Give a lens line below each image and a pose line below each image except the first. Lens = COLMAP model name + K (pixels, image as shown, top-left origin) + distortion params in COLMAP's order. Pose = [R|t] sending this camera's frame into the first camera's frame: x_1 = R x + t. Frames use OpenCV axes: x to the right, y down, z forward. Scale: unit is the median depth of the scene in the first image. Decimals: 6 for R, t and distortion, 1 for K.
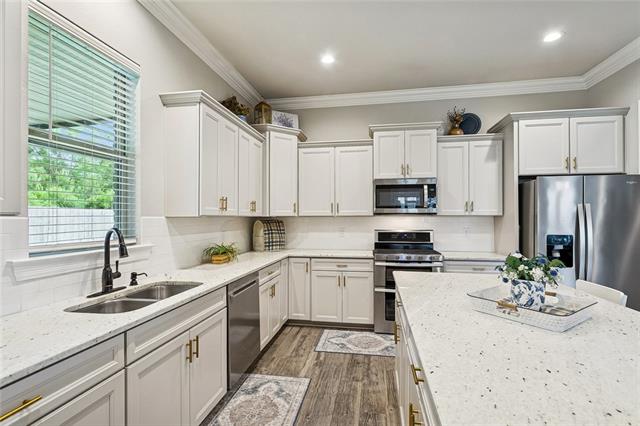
lens RADIAL K [[308.0, 0, 324.9], [0, 308.0, 217.5], [0, 0, 1]] dist [0.017400, 0.000112]
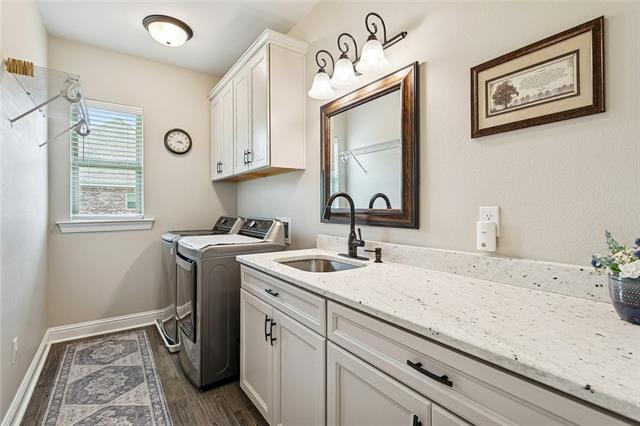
lens RADIAL K [[308.0, 0, 320.6], [0, 308.0, 208.2], [0, 0, 1]] dist [0.017400, 0.000112]
pose [[-0.722817, -0.002700, -0.691035, 0.003418], [0.001157, 0.999986, -0.005118, 0.048450], [0.691039, -0.004499, -0.722803, 0.803036]]
